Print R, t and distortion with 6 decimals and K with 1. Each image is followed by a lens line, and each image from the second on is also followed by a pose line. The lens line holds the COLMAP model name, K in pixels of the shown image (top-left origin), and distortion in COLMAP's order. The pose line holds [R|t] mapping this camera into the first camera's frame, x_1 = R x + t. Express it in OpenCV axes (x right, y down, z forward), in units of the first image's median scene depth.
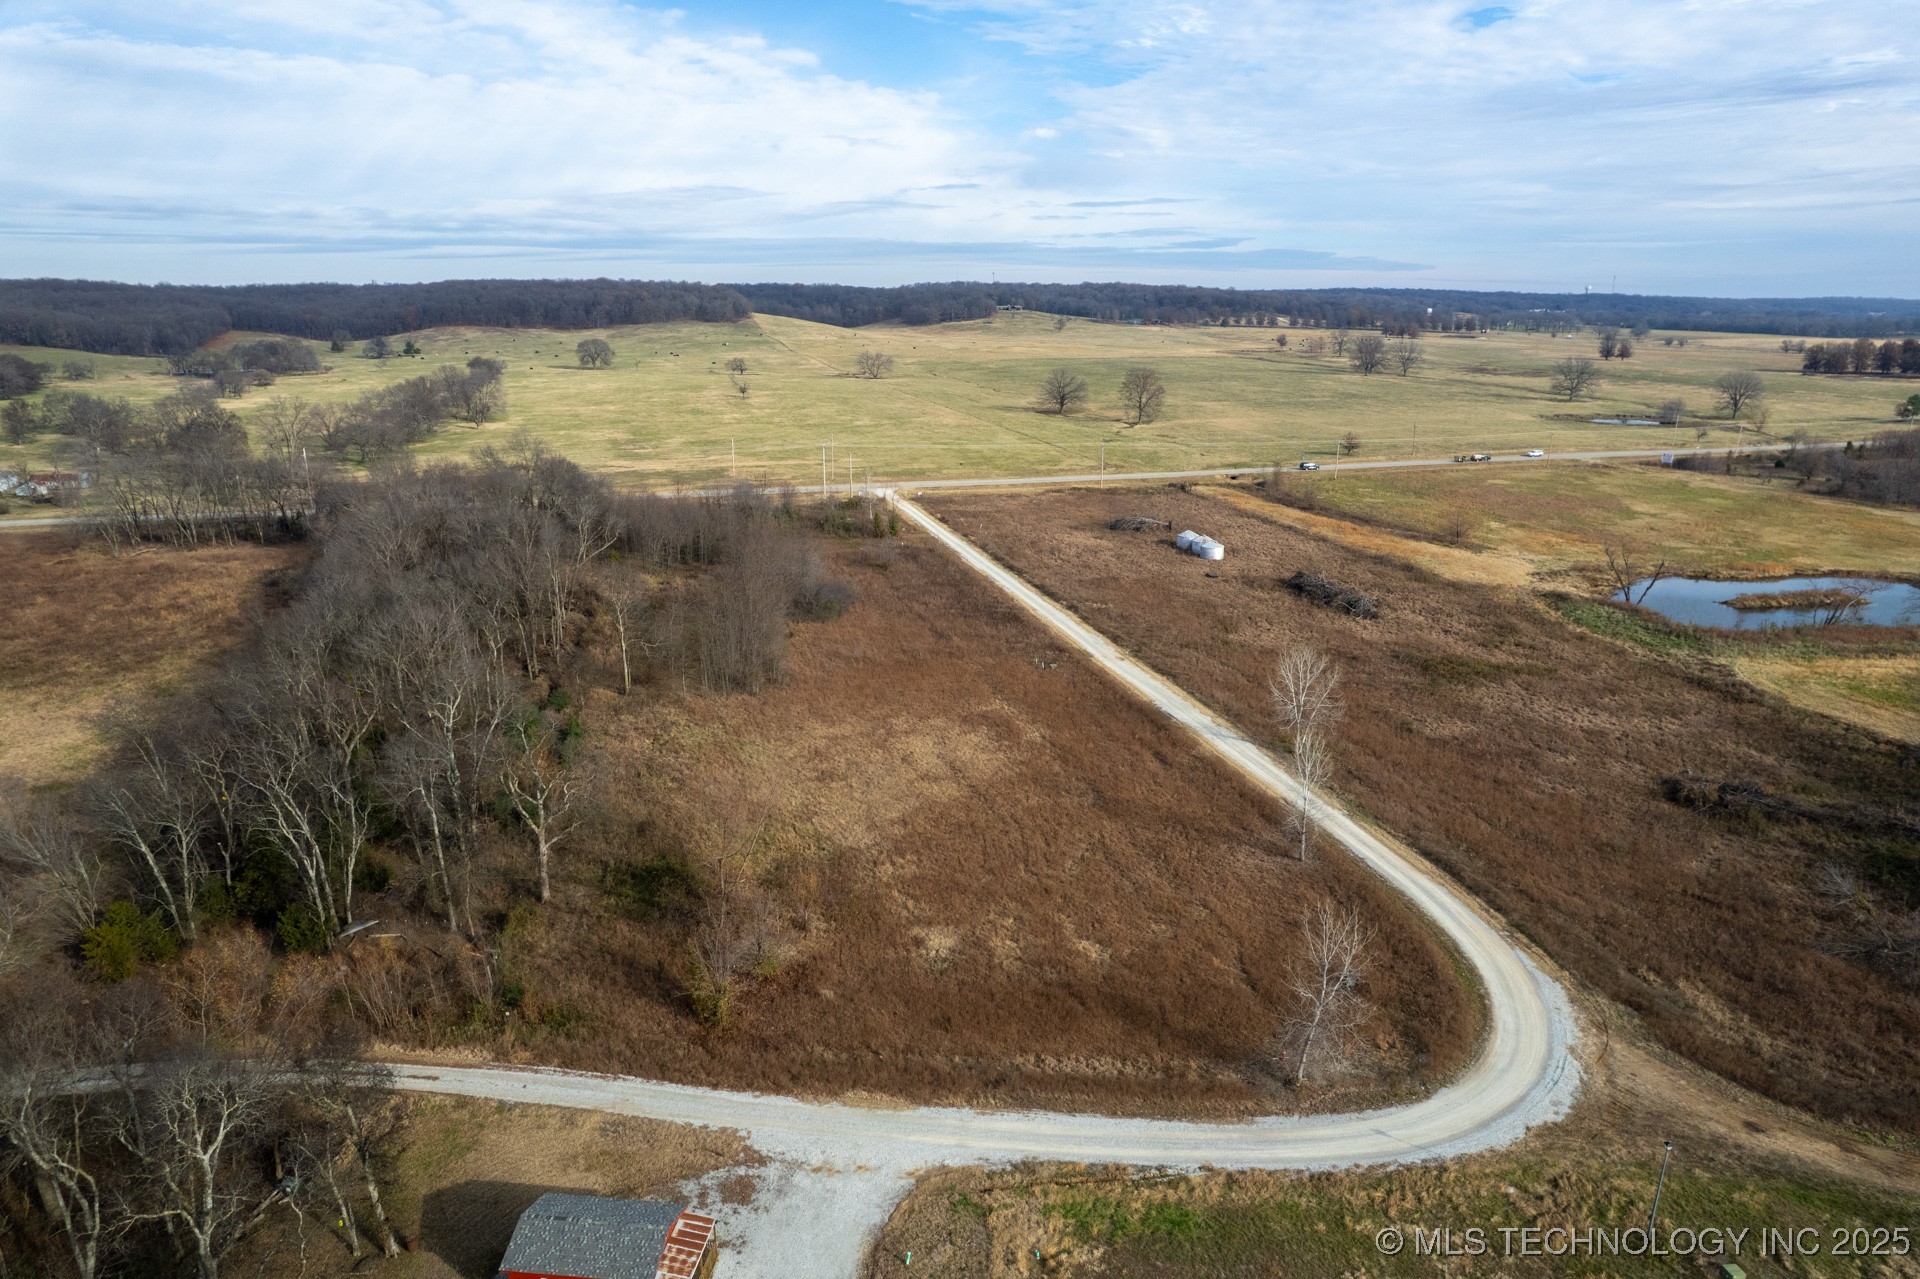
lens RADIAL K [[1258.9, 0, 963.3], [0, 1258.9, 665.8], [0, 0, 1]] dist [-0.077356, 0.068059]
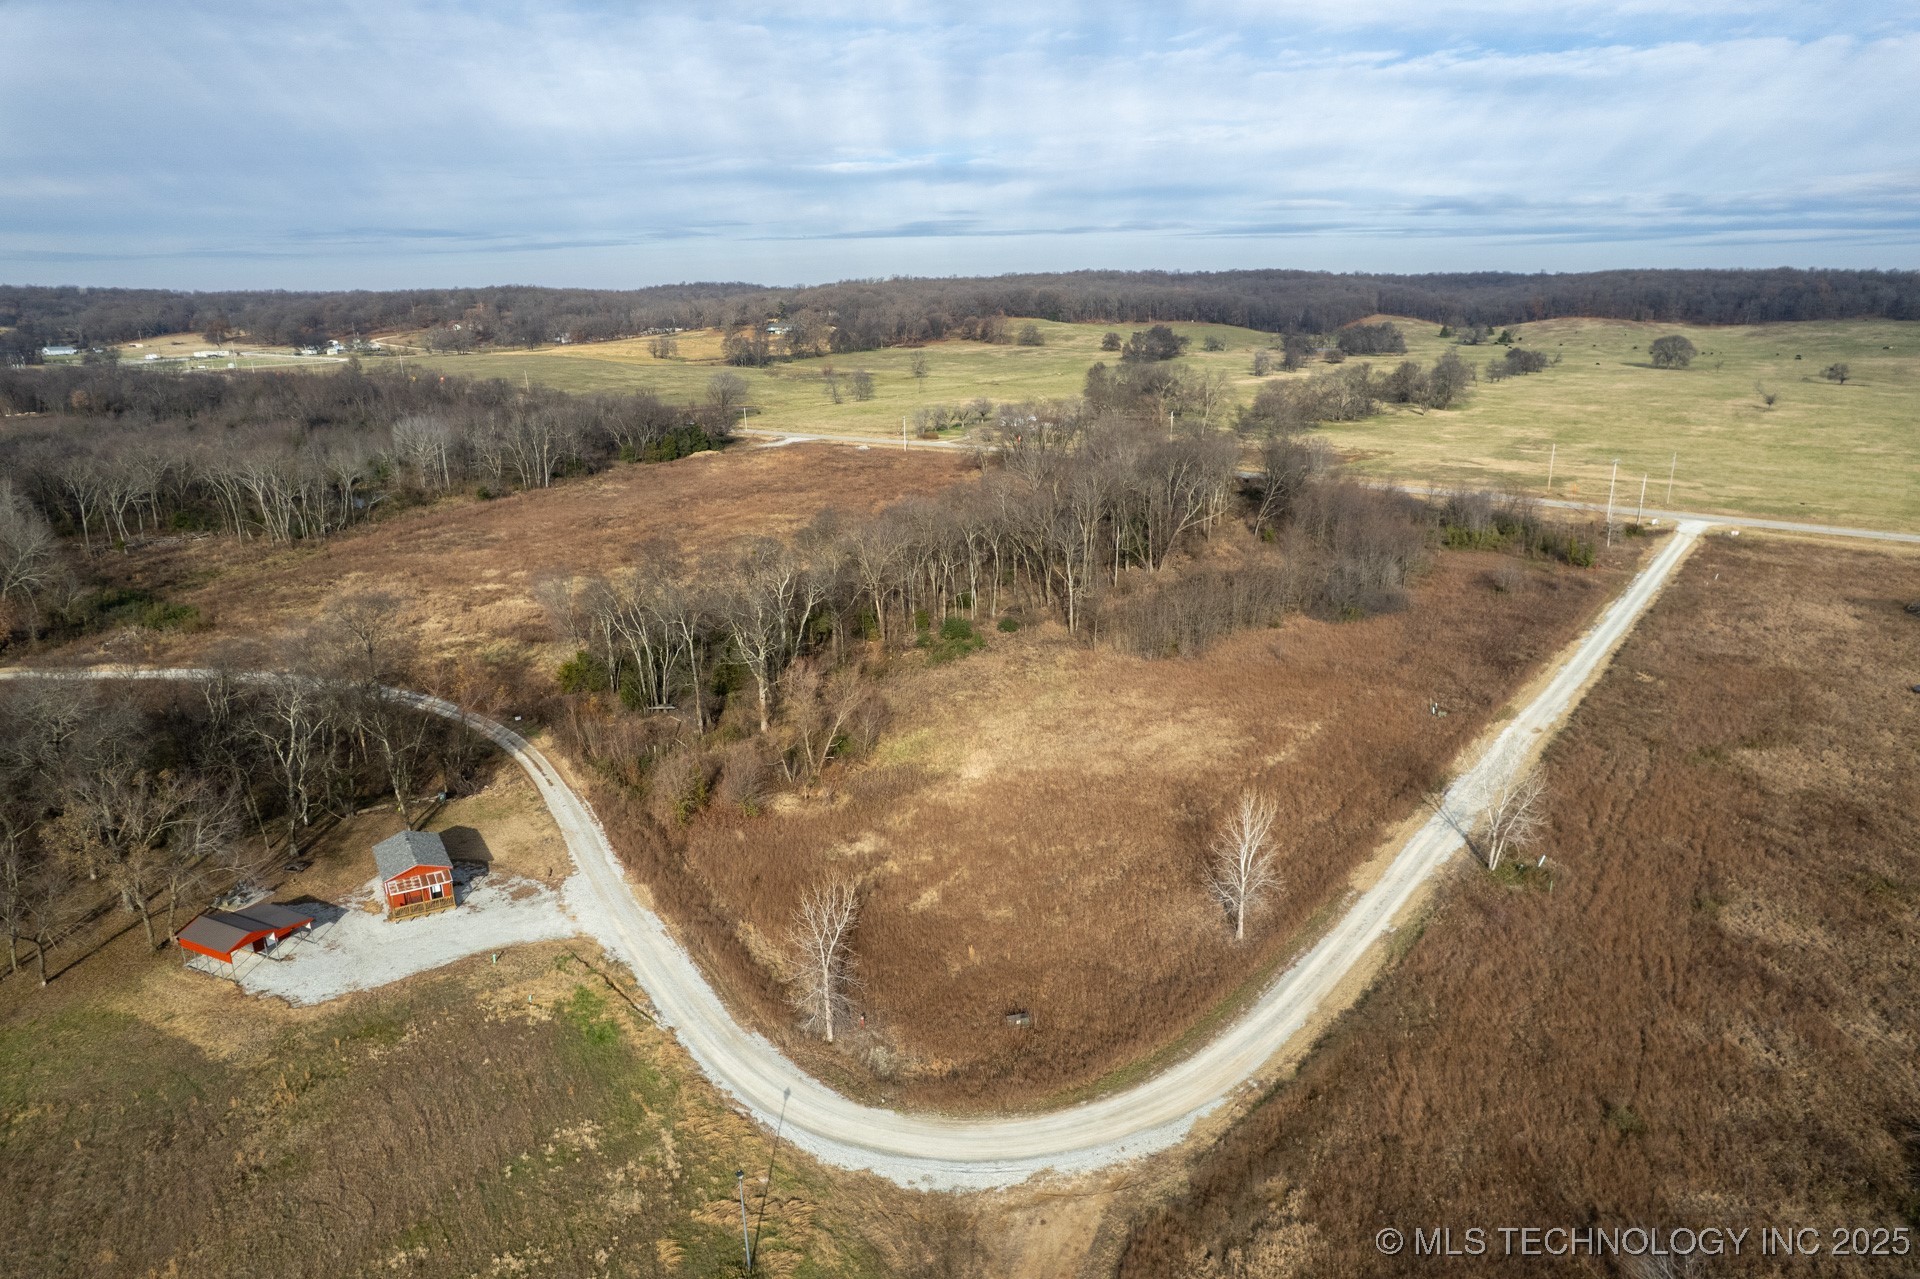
lens RADIAL K [[1258.9, 0, 954.6], [0, 1258.9, 638.2], [0, 0, 1]] dist [-0.077356, 0.068059]
pose [[0.588916, 0.215480, -0.778939, 0.295951], [-0.224897, 0.969427, 0.098142, -0.032839], [0.776273, 0.117384, 0.619372, 0.107098]]
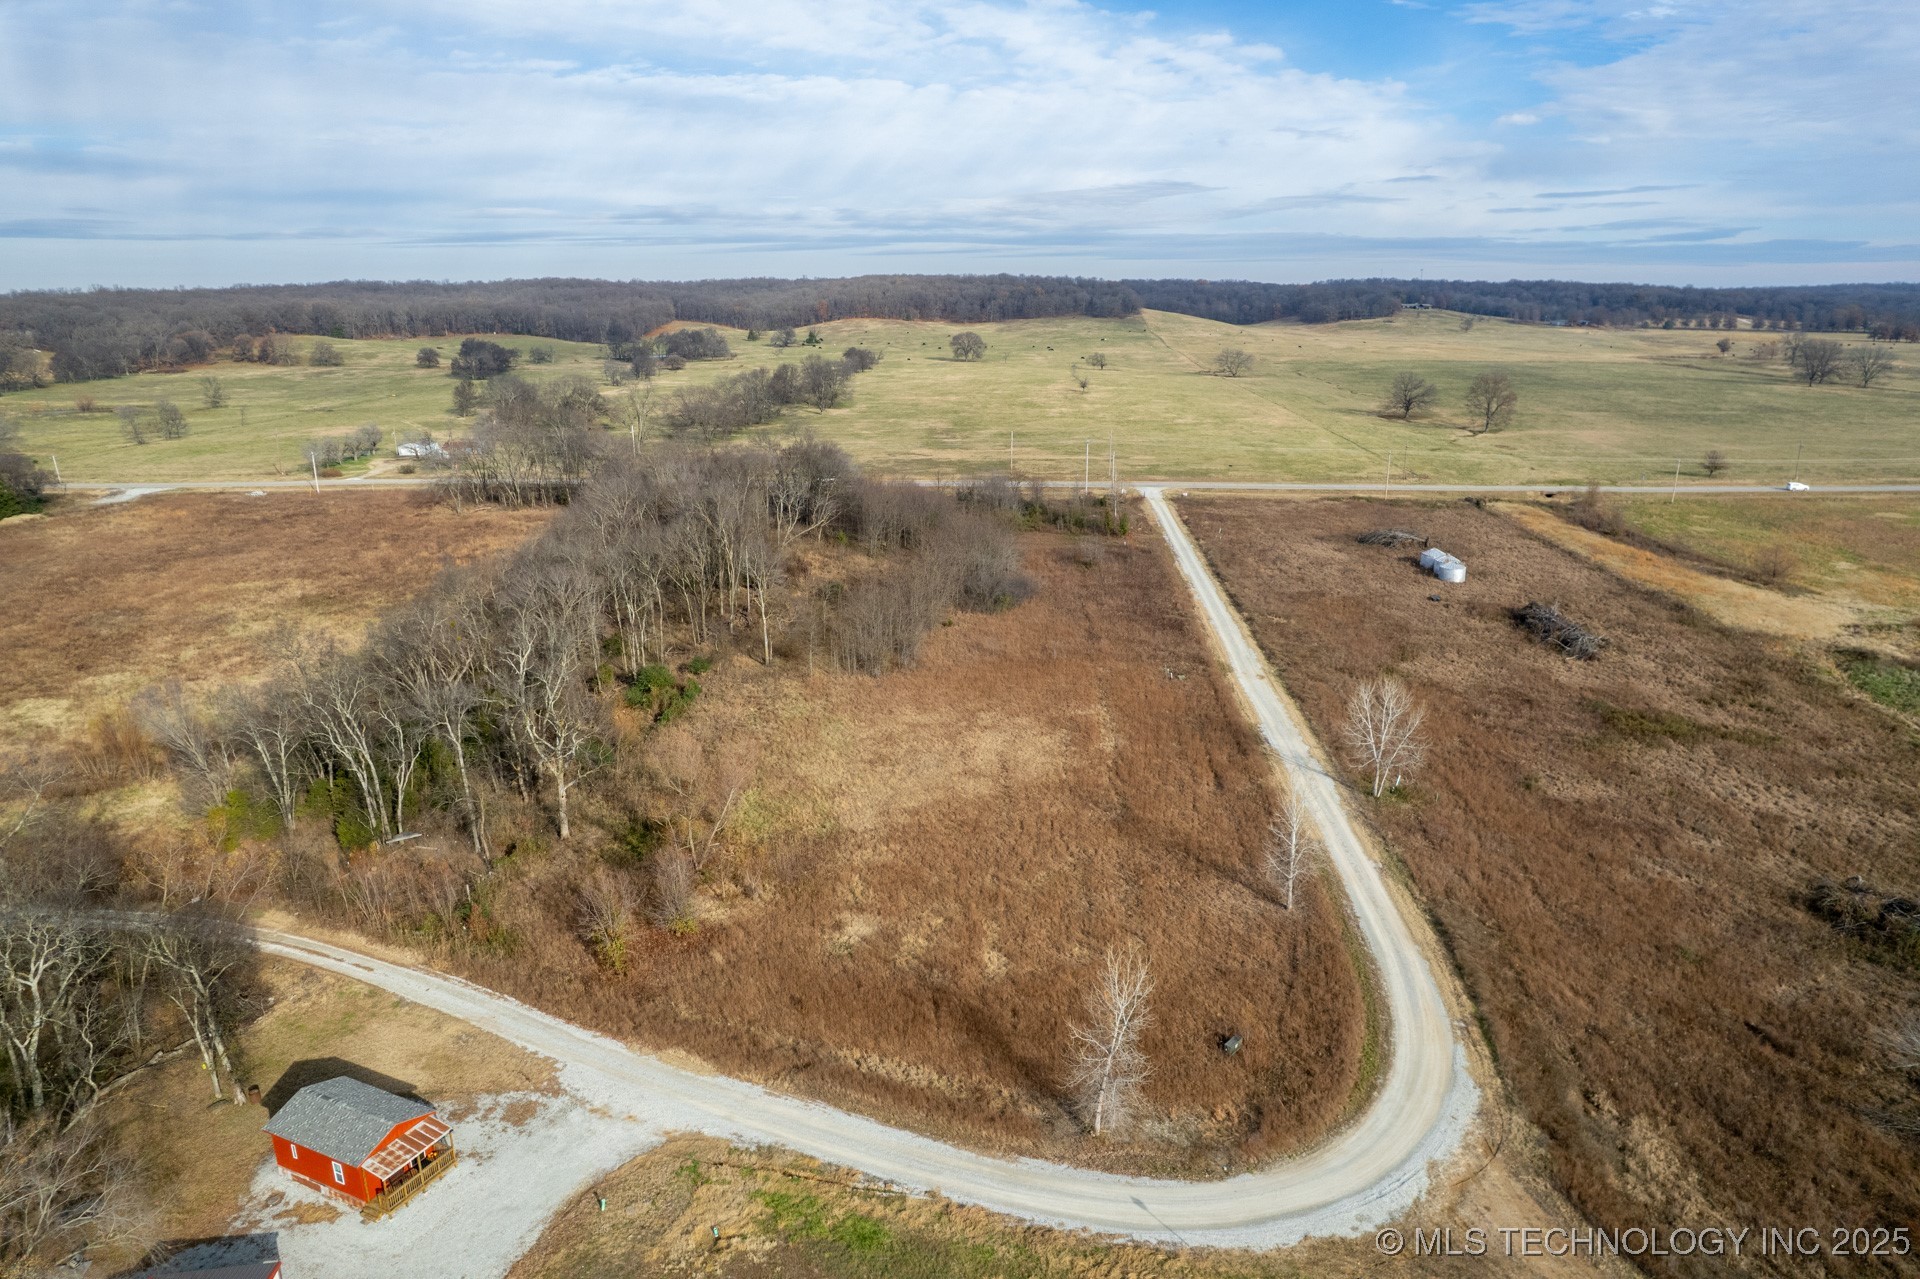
lens RADIAL K [[1258.9, 0, 963.1], [0, 1258.9, 648.2], [0, 0, 1]] dist [-0.077356, 0.068059]
pose [[0.942368, 0.088164, -0.322753, 0.122049], [-0.091476, 0.995795, 0.004922, -0.006318], [0.321830, 0.024886, 0.946470, 0.020129]]
